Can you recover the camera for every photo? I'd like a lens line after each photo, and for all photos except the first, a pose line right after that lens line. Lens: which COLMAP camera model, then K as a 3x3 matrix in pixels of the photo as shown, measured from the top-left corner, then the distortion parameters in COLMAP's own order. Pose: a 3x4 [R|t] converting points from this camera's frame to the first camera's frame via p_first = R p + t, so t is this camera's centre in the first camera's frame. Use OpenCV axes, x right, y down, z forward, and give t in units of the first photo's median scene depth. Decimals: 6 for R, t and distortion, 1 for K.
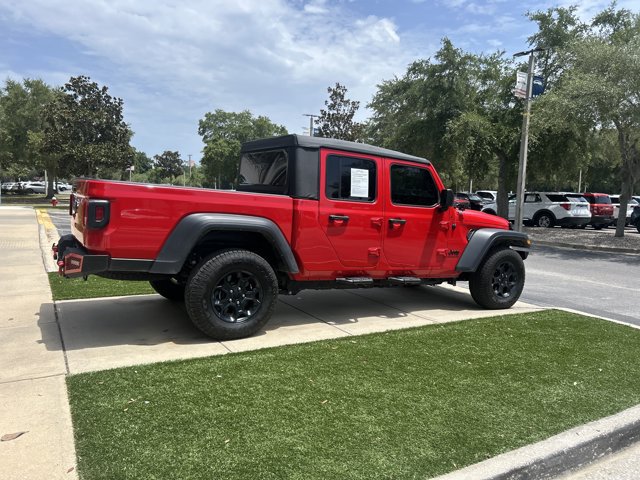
lens RADIAL K [[482.7, 0, 324.0], [0, 482.7, 242.5], [0, 0, 1]] dist [0.045644, -0.047624]
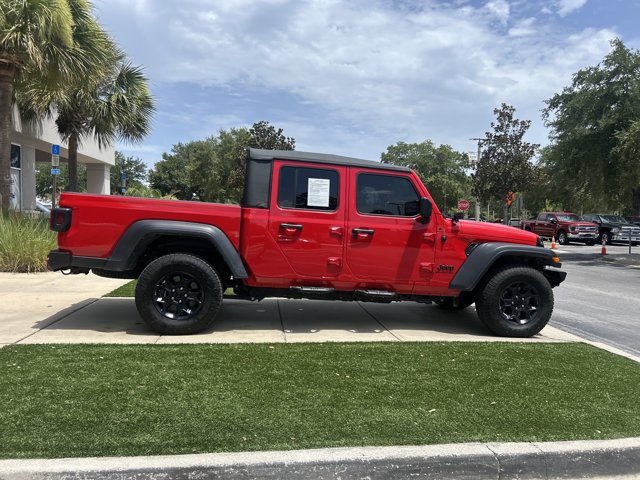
lens RADIAL K [[482.7, 0, 323.9], [0, 482.7, 235.9], [0, 0, 1]] dist [0.045644, -0.047624]
pose [[0.920683, 0.002558, -0.390304, 0.387306], [-0.032318, 0.997044, -0.069702, 0.029524], [0.388972, 0.076787, 0.918044, 0.074037]]
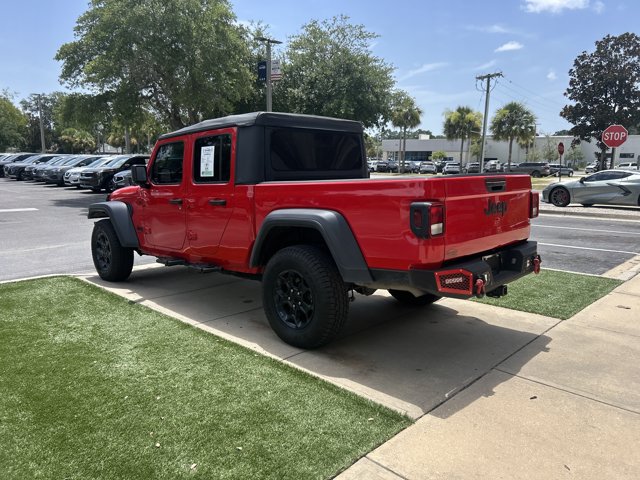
lens RADIAL K [[482.7, 0, 323.2], [0, 482.7, 241.3], [0, 0, 1]] dist [0.045644, -0.047624]
pose [[-0.264105, -0.190581, 0.945477, -0.862474], [0.088575, 0.971348, 0.220538, -0.160425], [-0.960418, 0.141991, -0.239658, 1.053865]]
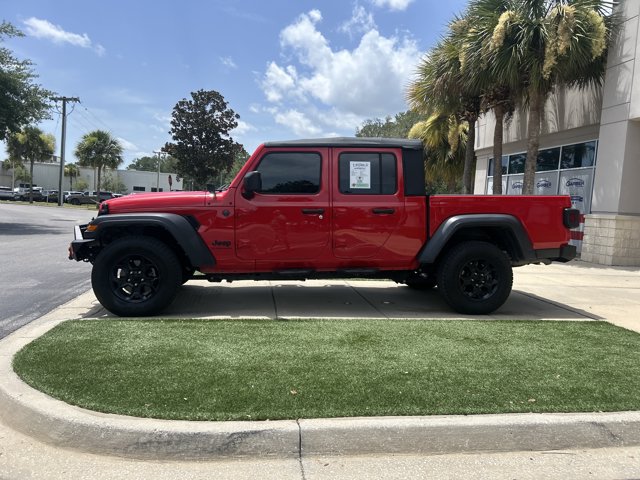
lens RADIAL K [[482.7, 0, 322.5], [0, 482.7, 238.6], [0, 0, 1]] dist [0.045644, -0.047624]
pose [[-0.923286, -0.106243, 0.369127, -0.335324], [-0.042284, 0.983259, 0.177240, -0.167695], [-0.381778, 0.148035, -0.912322, 1.834382]]
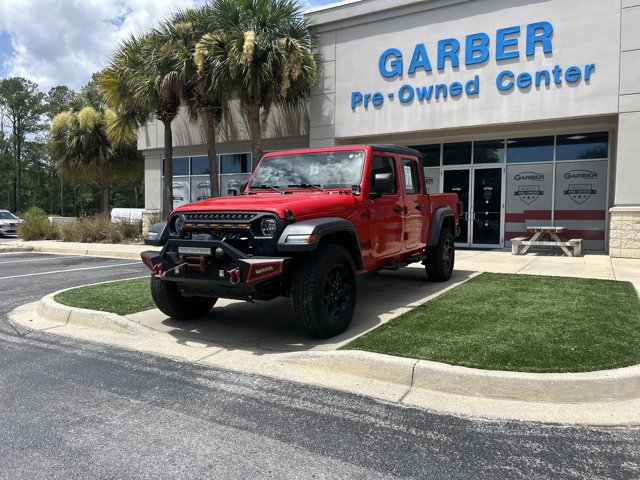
lens RADIAL K [[482.7, 0, 324.6], [0, 482.7, 240.7], [0, 0, 1]] dist [0.045644, -0.047624]
pose [[-0.866335, -0.012384, -0.499310, 0.570536], [-0.083950, 0.989081, 0.121127, -0.108132], [0.492358, 0.146854, -0.857915, 1.818894]]
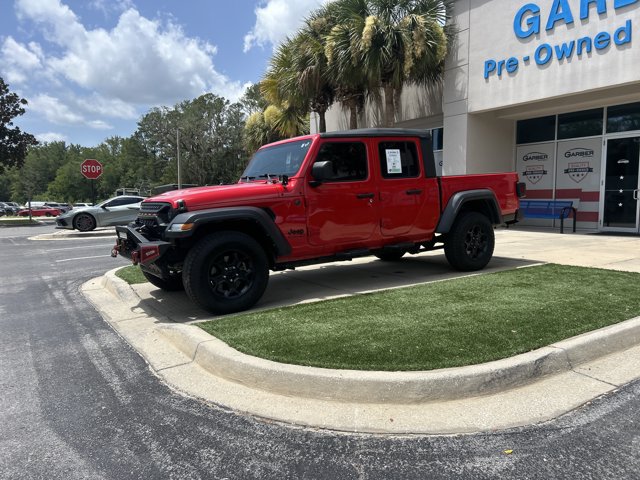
lens RADIAL K [[482.7, 0, 322.8], [0, 482.7, 244.7], [0, 0, 1]] dist [0.045644, -0.047624]
pose [[-0.998421, -0.014264, -0.054326, 0.114747], [-0.024607, 0.980539, 0.194777, -0.151799], [0.050490, 0.195807, -0.979342, 1.989910]]
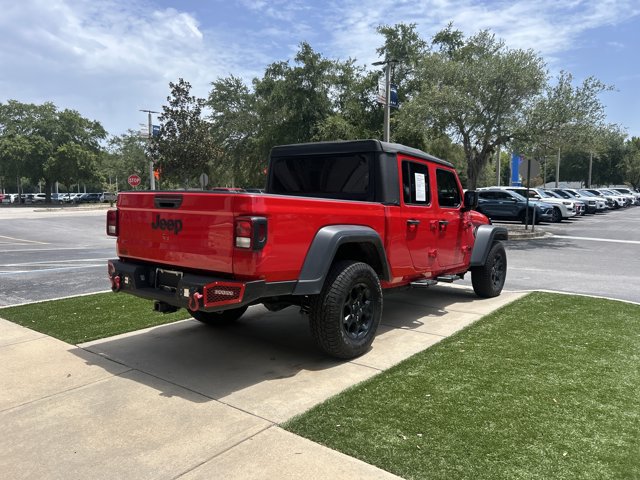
lens RADIAL K [[482.7, 0, 323.6], [0, 482.7, 241.9], [0, 0, 1]] dist [0.045644, -0.047624]
pose [[0.929593, -0.064860, 0.362836, -0.403213], [0.064377, 0.997835, 0.013436, -0.028445], [-0.362922, 0.010868, 0.931756, 0.099402]]
